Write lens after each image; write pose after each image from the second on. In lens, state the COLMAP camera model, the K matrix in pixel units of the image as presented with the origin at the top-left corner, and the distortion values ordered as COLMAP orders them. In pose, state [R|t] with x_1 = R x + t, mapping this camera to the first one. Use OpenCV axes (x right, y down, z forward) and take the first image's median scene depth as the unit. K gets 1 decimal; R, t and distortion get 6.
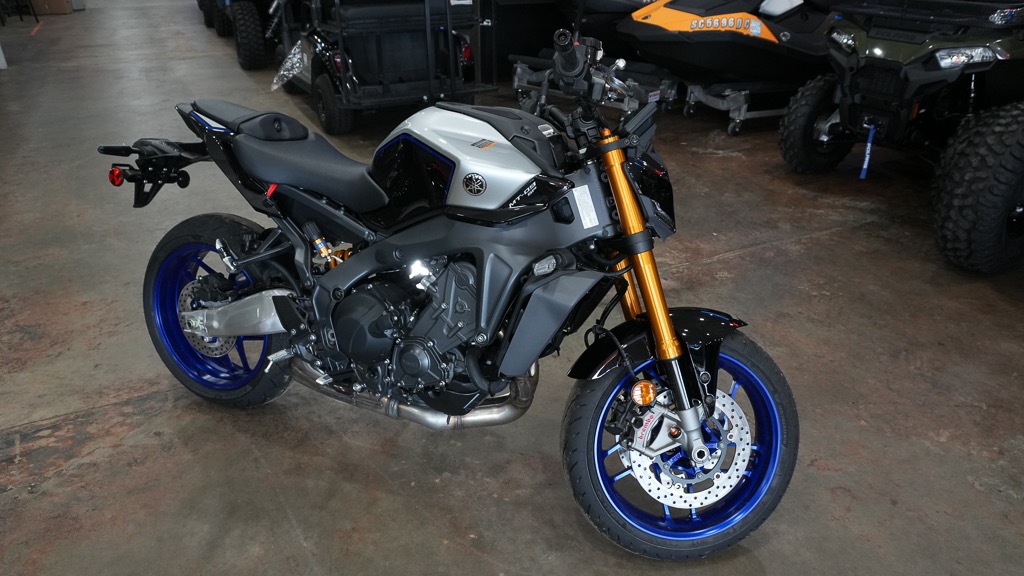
lens RADIAL K [[704.7, 0, 507.3], [0, 704.7, 289.2], [0, 0, 1]] dist [-0.022972, 0.014292]
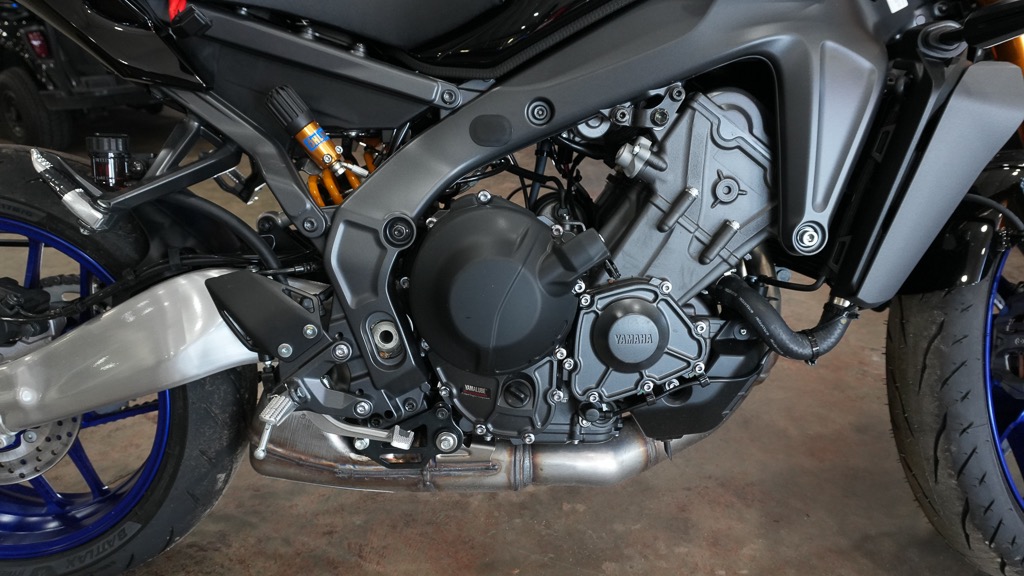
lens RADIAL K [[704.7, 0, 517.0], [0, 704.7, 287.1], [0, 0, 1]] dist [-0.022972, 0.014292]
pose [[0.900551, -0.180970, 0.395295, -0.342332], [0.207603, 0.977887, -0.025268, 0.063556], [-0.381982, 0.104819, 0.918206, 0.566375]]
